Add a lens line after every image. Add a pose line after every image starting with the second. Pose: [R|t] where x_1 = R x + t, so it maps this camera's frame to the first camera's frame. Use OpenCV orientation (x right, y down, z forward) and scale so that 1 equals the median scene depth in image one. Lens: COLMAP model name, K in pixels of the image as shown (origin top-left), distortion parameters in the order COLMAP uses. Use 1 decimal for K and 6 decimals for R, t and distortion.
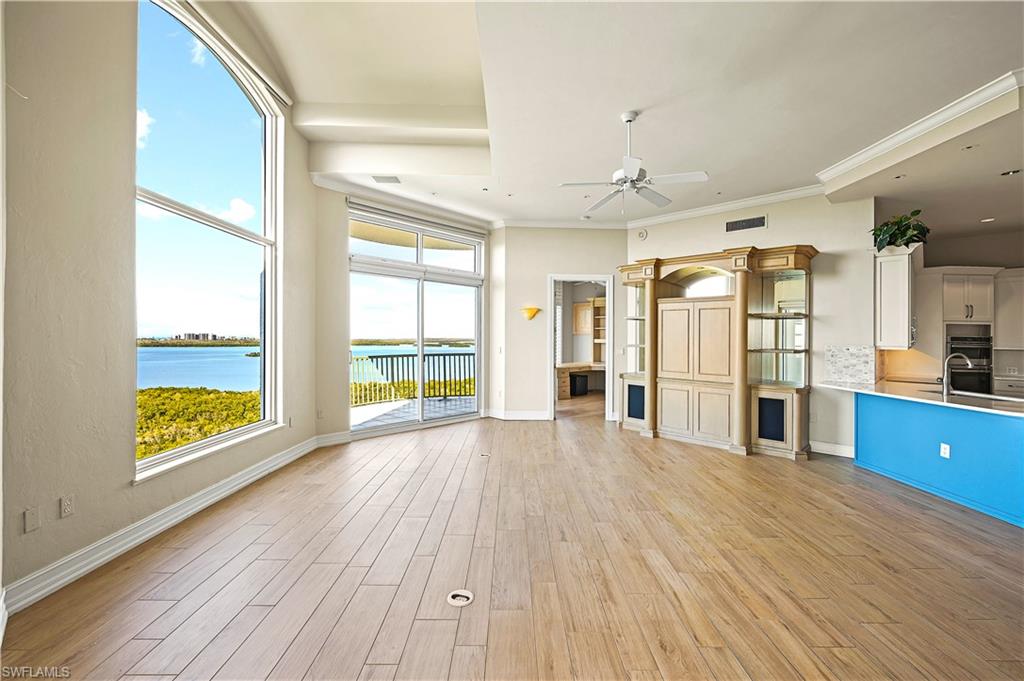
lens RADIAL K [[419.4, 0, 518.5], [0, 419.4, 336.6], [0, 0, 1]] dist [0.001960, 0.000282]
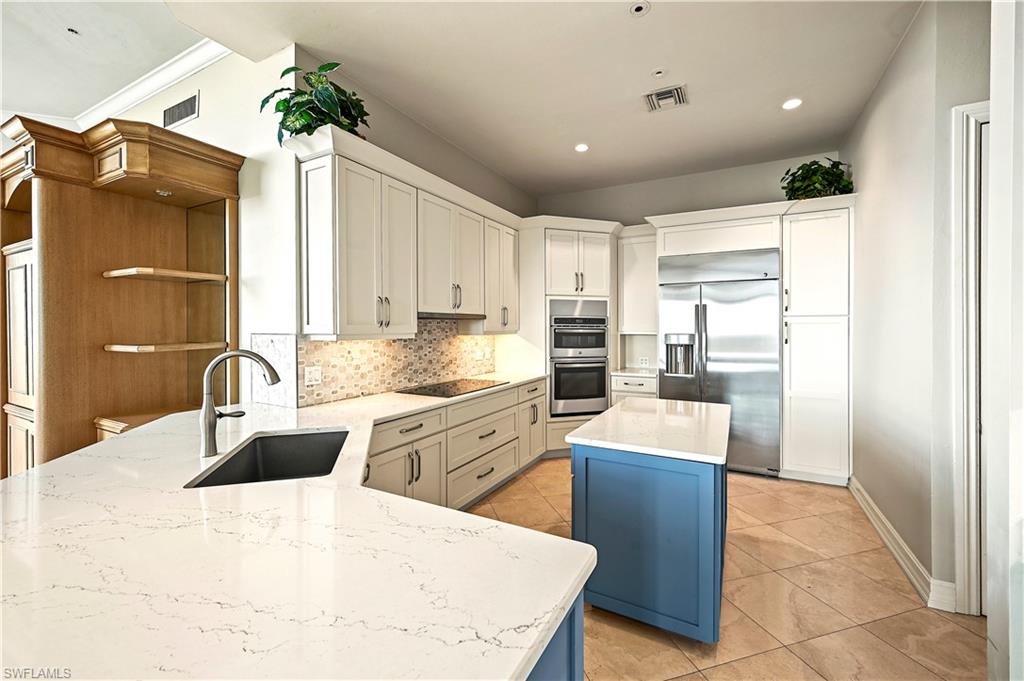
lens RADIAL K [[411.3, 0, 517.5], [0, 411.3, 328.5], [0, 0, 1]] dist [-0.002105, -0.000120]
pose [[0.962040, -0.014948, 0.272498, 0.826272], [0.012976, 0.999875, 0.009037, 0.012332], [-0.272599, -0.005158, 0.962114, 0.376945]]
